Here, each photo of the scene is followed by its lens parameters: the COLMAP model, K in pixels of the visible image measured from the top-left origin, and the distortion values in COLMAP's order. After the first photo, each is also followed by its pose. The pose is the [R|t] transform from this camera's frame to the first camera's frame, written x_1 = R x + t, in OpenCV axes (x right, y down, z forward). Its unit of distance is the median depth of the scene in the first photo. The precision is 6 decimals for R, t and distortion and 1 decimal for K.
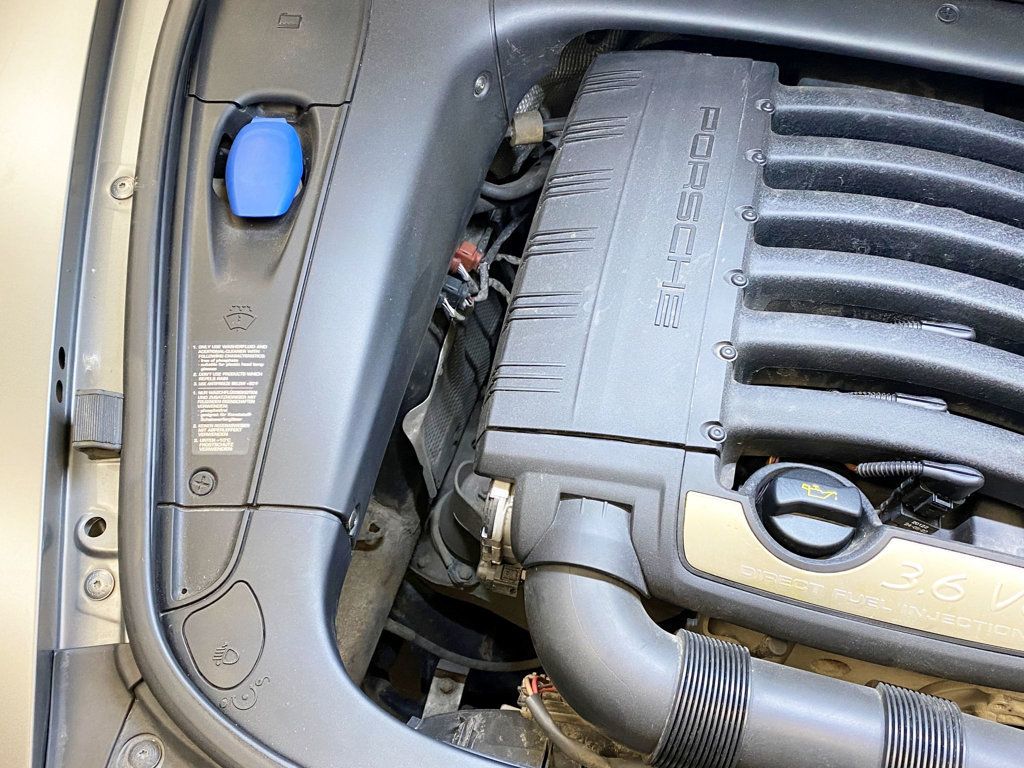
lens RADIAL K [[975.0, 0, 512.0], [0, 975.0, 384.0], [0, 0, 1]] dist [0.058791, -0.114742]
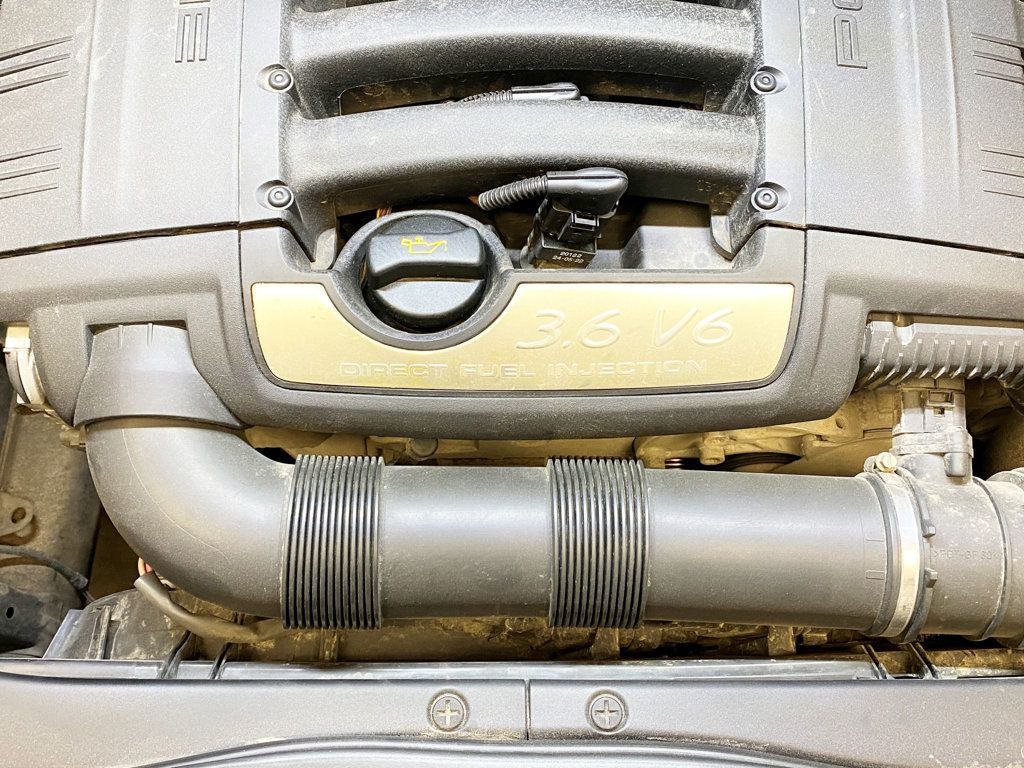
lens RADIAL K [[975.0, 0, 512.0], [0, 975.0, 384.0], [0, 0, 1]] dist [0.058791, -0.114742]
pose [[0.968995, -0.238404, 0.064902, 0.299287], [0.215047, 0.943100, 0.253607, 0.034115], [-0.121670, -0.231787, 0.965128, 0.236081]]
